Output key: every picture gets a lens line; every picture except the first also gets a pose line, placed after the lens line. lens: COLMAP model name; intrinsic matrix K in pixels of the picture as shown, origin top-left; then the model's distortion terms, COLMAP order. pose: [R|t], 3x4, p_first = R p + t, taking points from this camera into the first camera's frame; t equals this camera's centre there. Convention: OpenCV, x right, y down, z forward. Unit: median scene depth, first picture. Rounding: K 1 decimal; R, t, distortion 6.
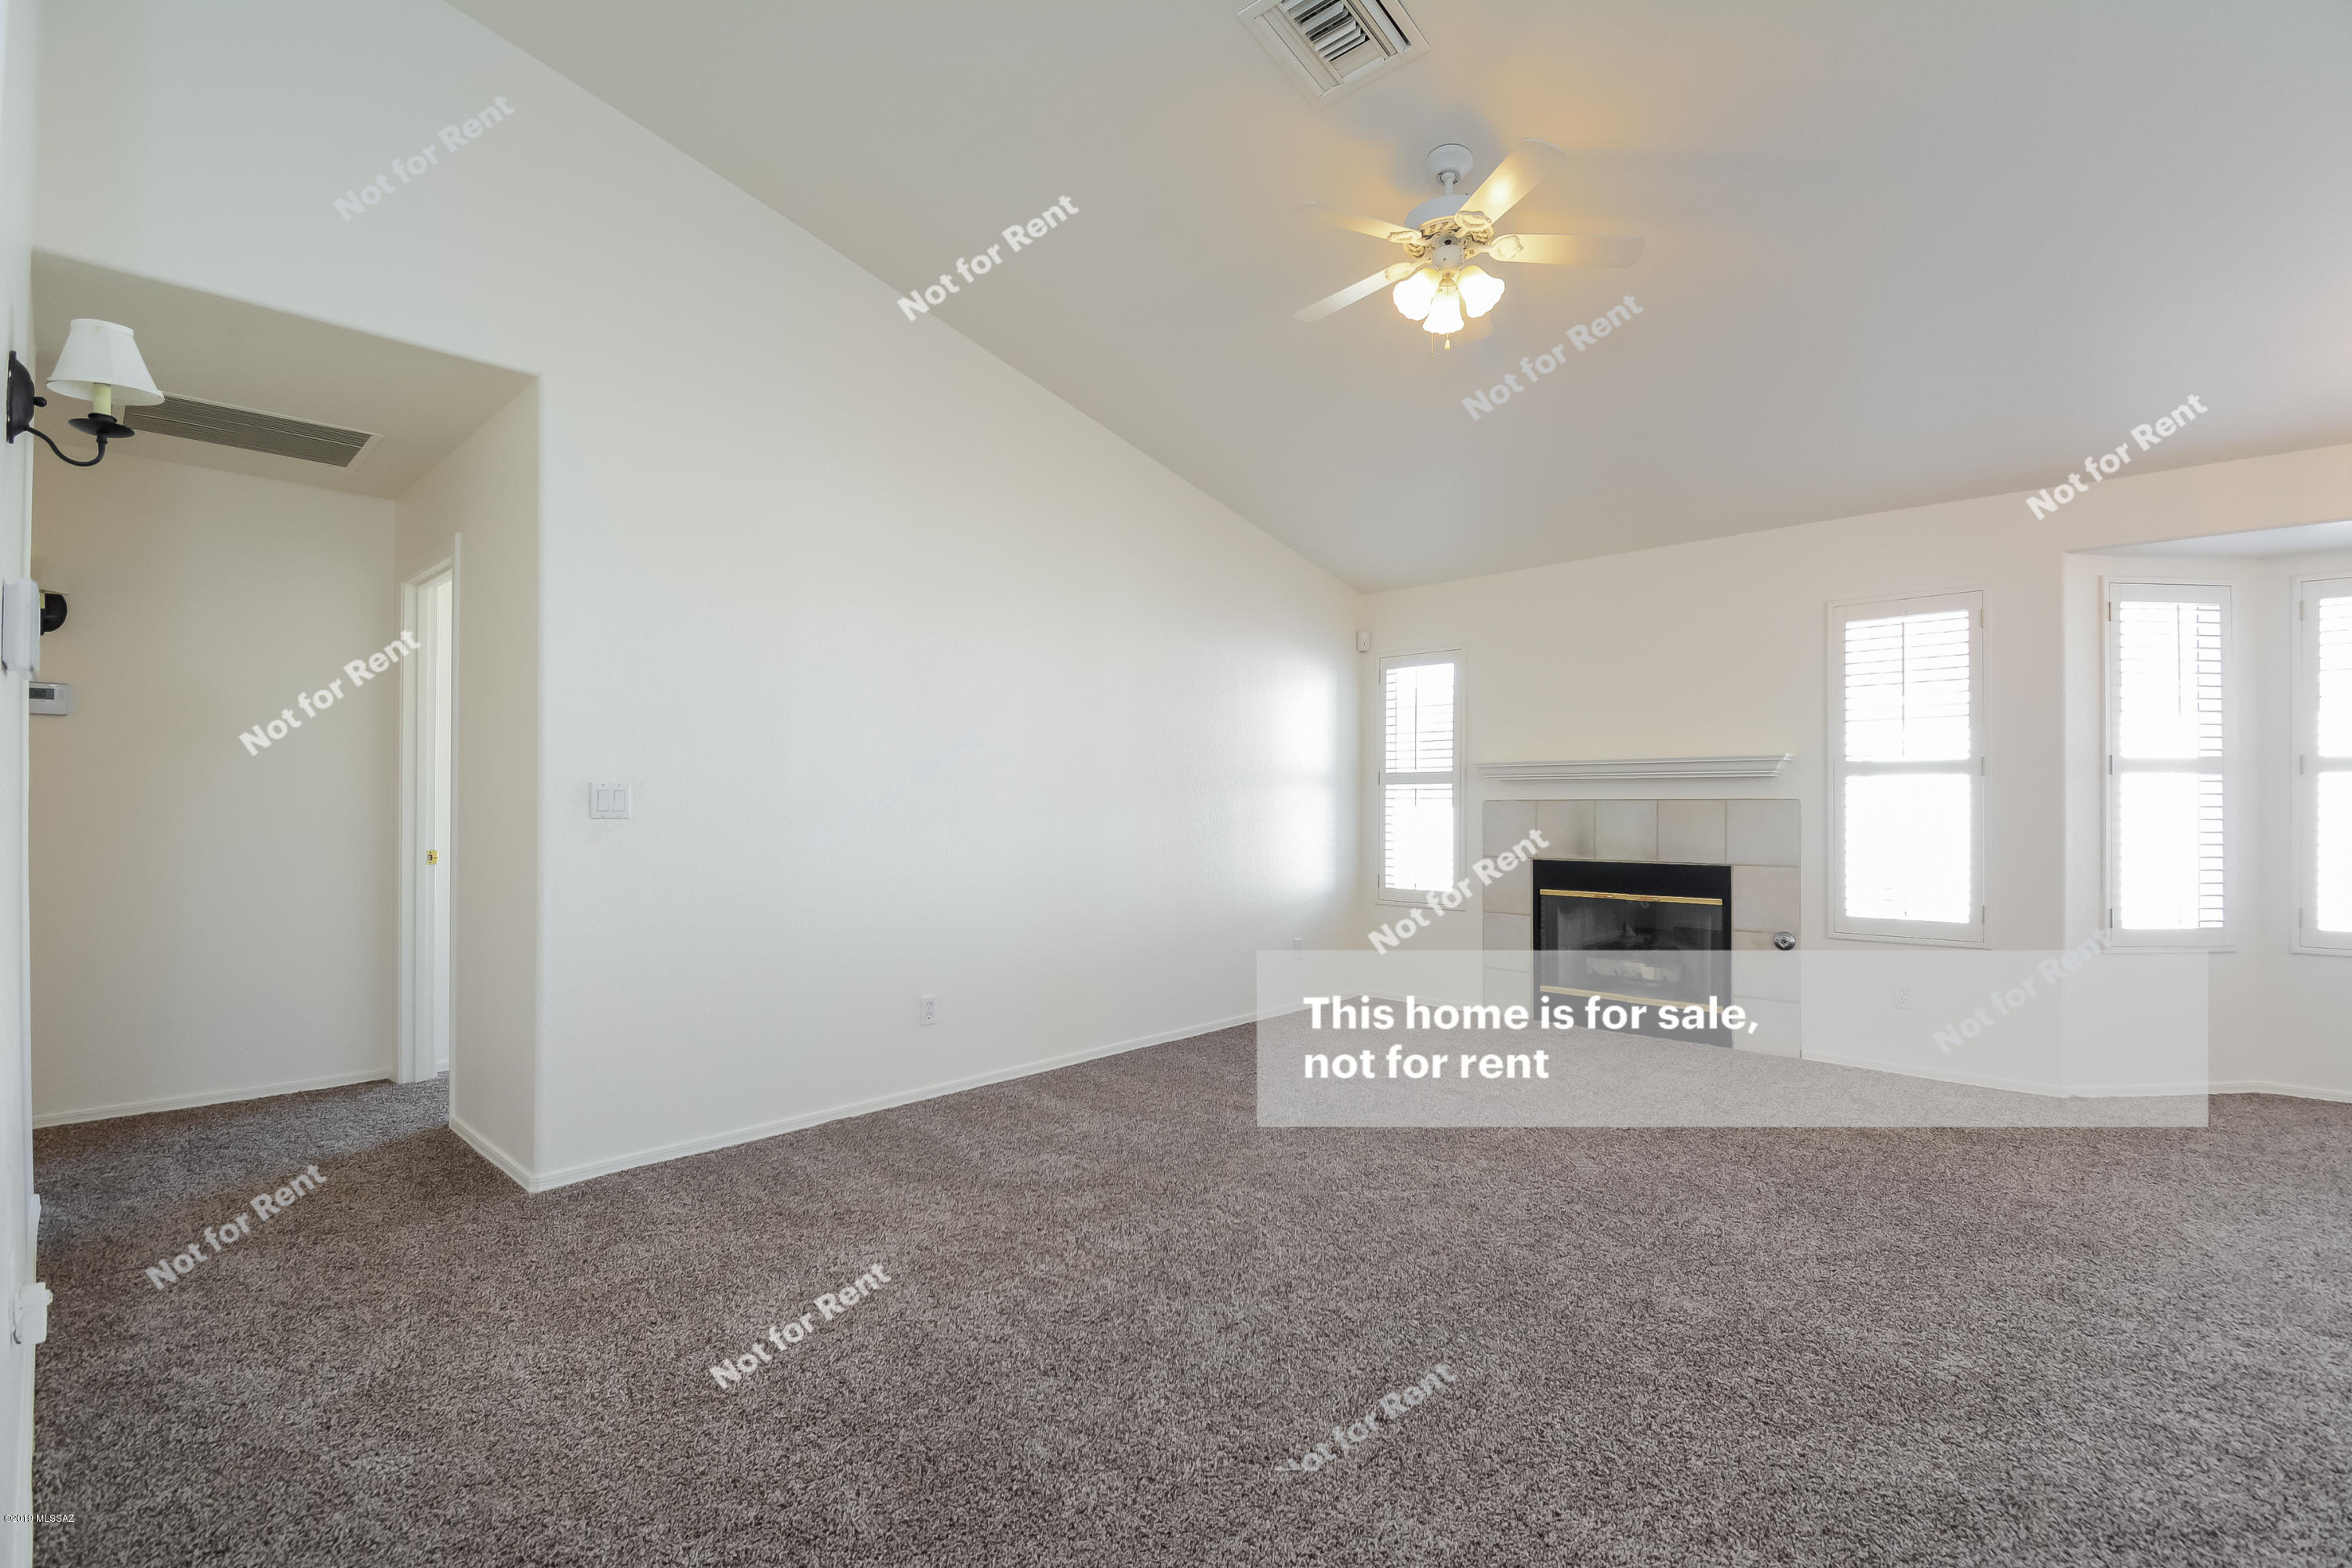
lens RADIAL K [[1037.7, 0, 1185.2], [0, 1037.7, 812.1], [0, 0, 1]] dist [0.065402, -0.036614]
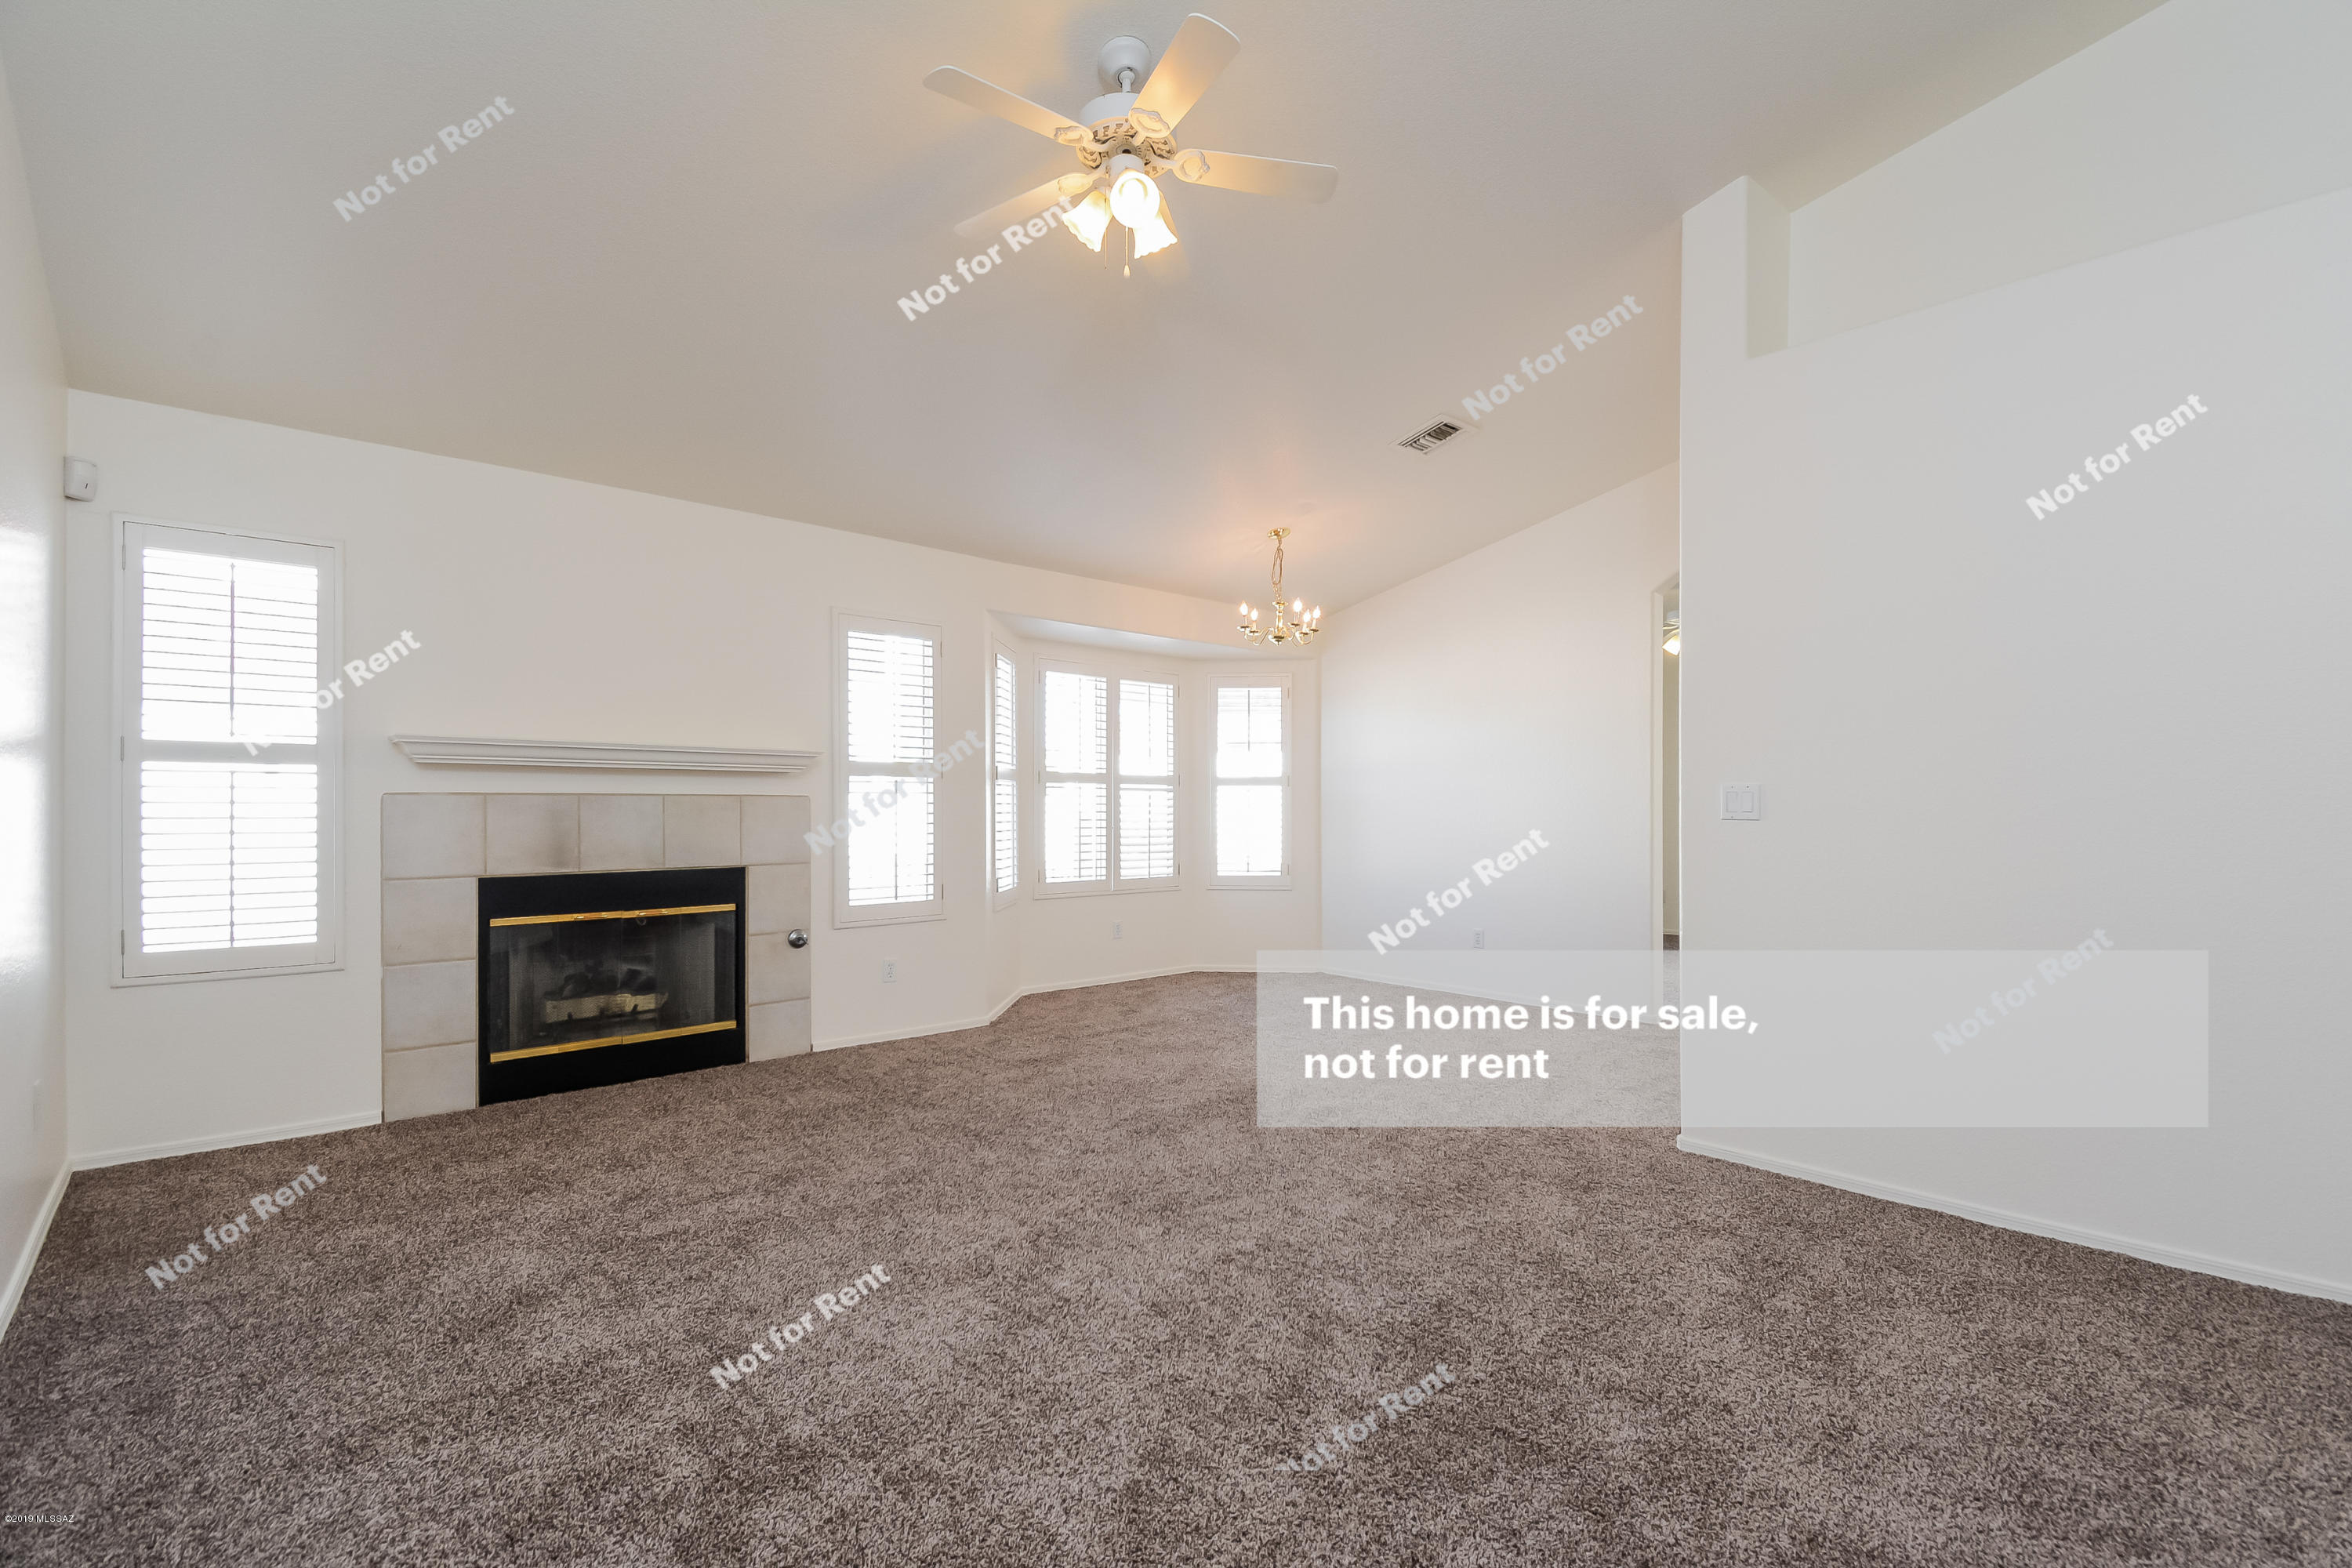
lens RADIAL K [[1037.7, 0, 1185.2], [0, 1037.7, 812.1], [0, 0, 1]] dist [0.065402, -0.036614]
pose [[0.121002, -0.012015, 0.992580, -0.356608], [-0.000808, 0.999925, 0.012203, -0.009031], [-0.992652, -0.002279, 0.120983, 0.500907]]
